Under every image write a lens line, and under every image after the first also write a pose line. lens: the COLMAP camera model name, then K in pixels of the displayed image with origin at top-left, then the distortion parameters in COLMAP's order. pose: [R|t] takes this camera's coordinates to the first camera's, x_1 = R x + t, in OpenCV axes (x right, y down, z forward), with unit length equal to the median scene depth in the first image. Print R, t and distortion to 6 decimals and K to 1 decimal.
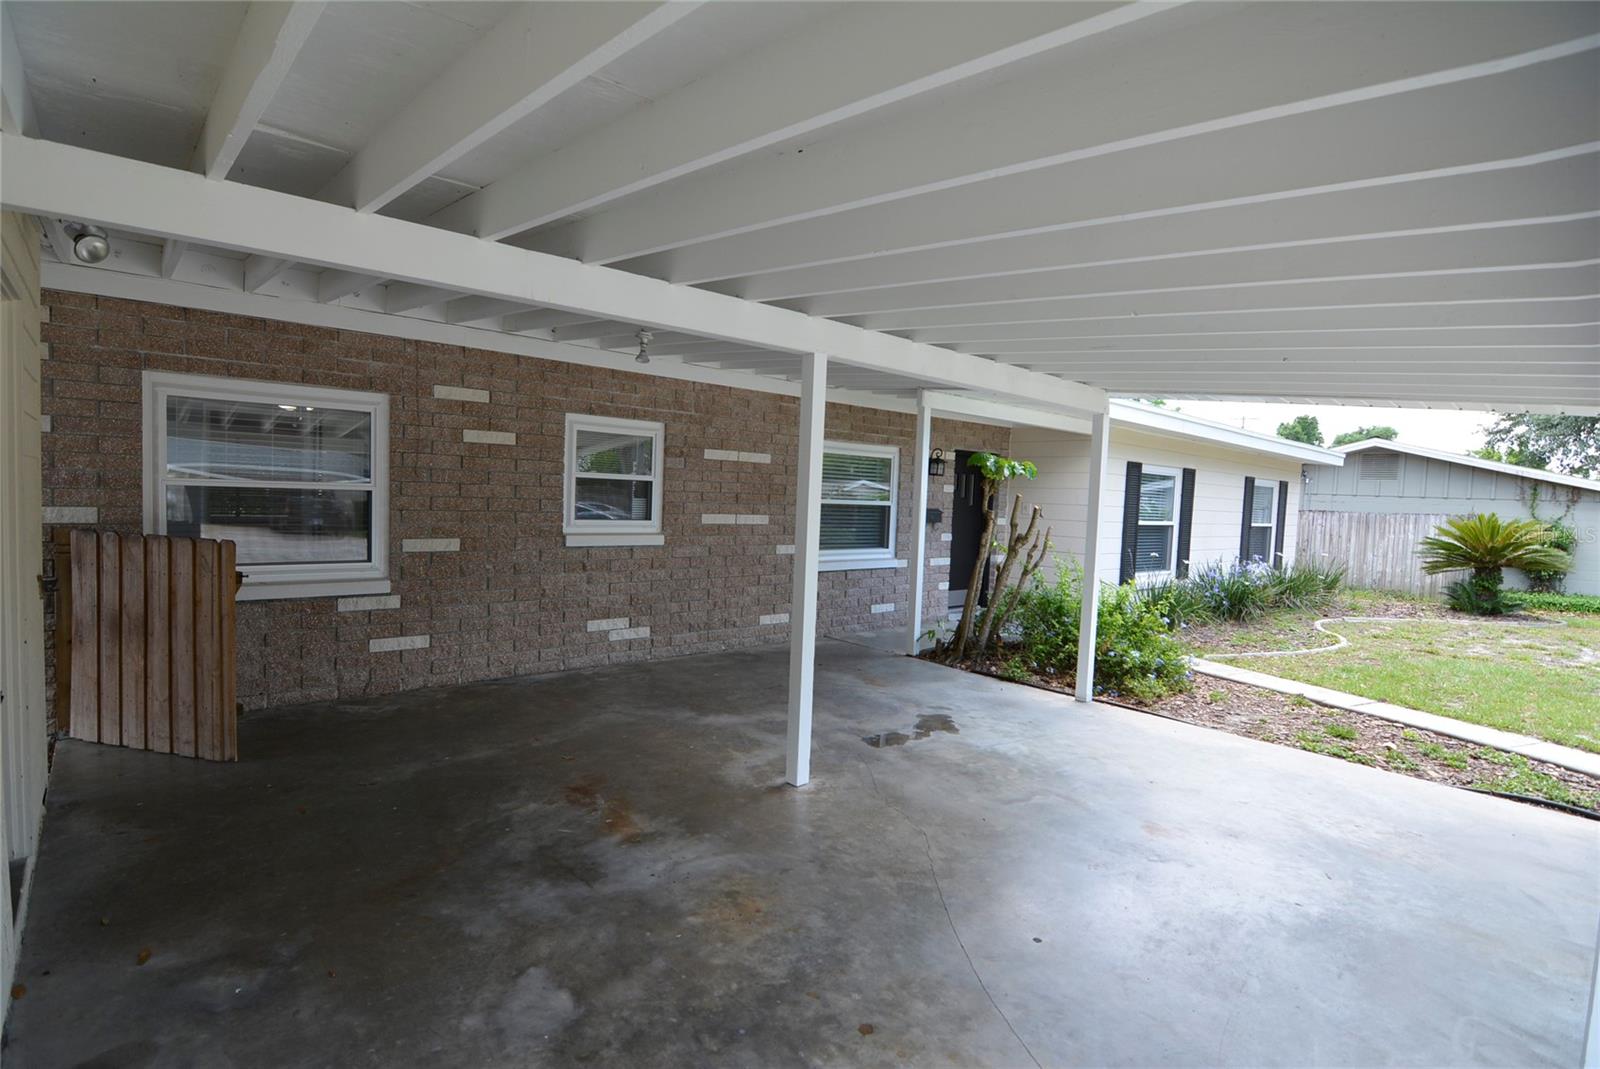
lens RADIAL K [[781.2, 0, 793.4], [0, 781.2, 537.9], [0, 0, 1]] dist [-0.016996, -0.001001]
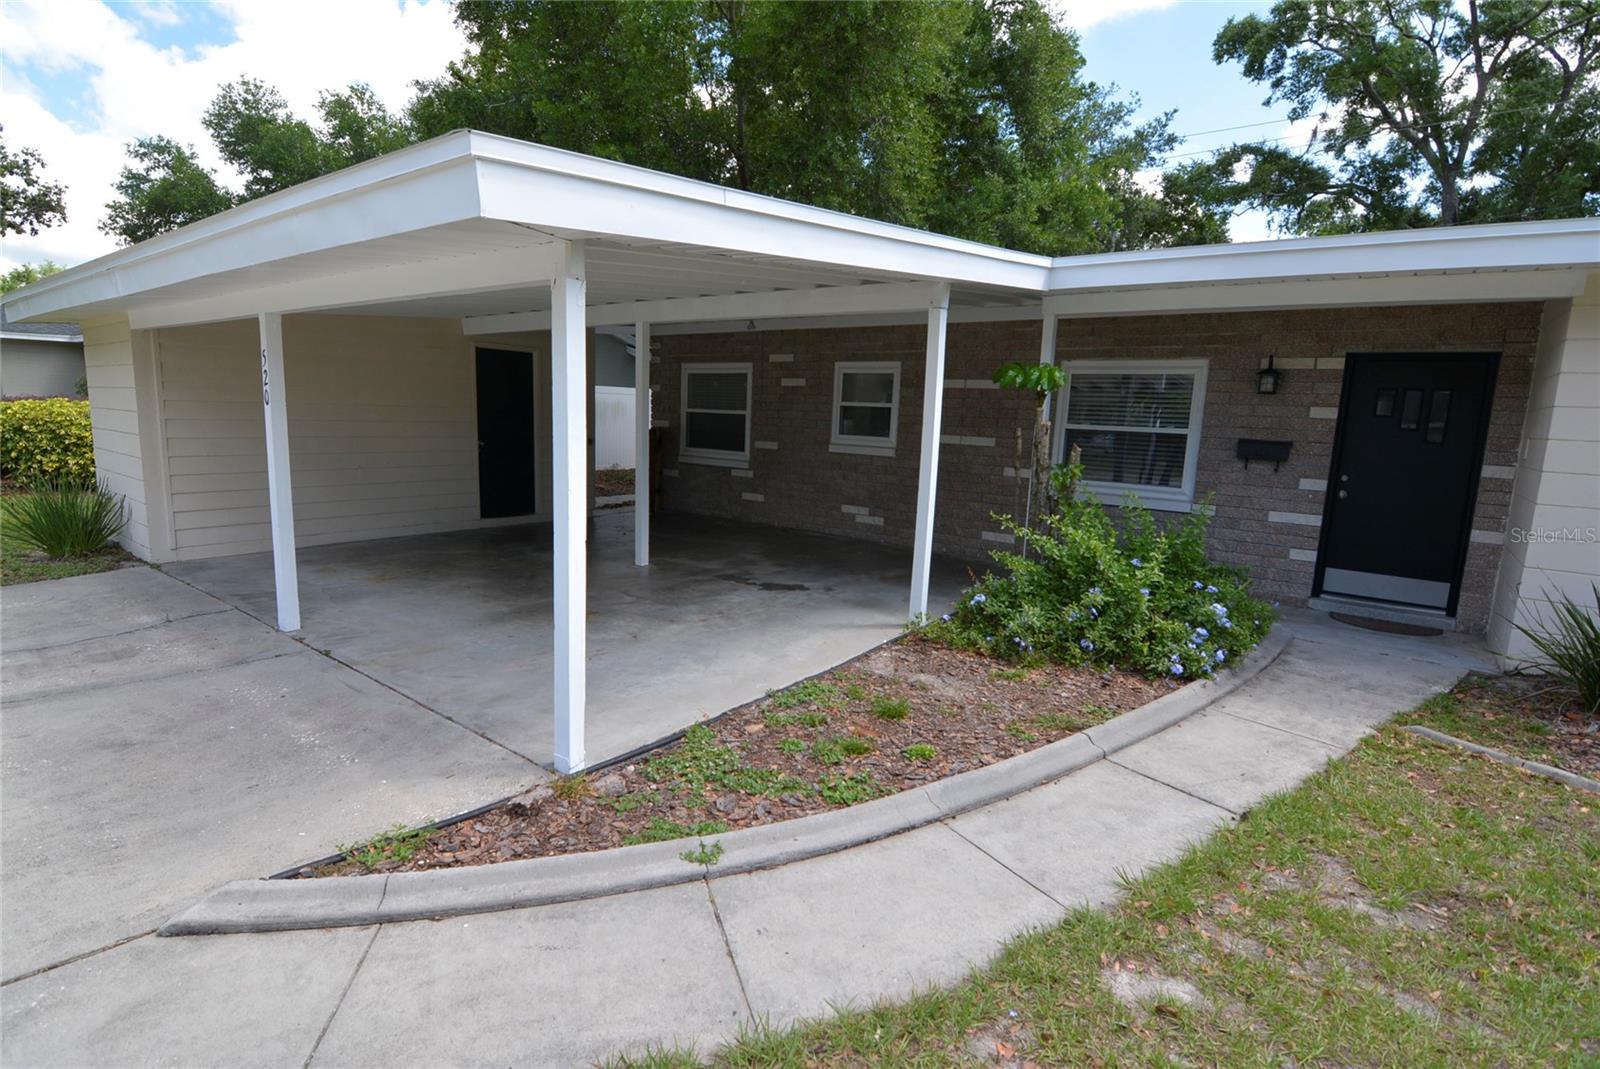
lens RADIAL K [[781.2, 0, 793.4], [0, 781.2, 537.9], [0, 0, 1]] dist [-0.016996, -0.001001]
pose [[0.184767, 0.124541, -0.974859, 1.182888], [-0.087736, 0.990068, 0.109855, 0.016059], [0.978858, 0.065232, 0.193859, 0.646048]]
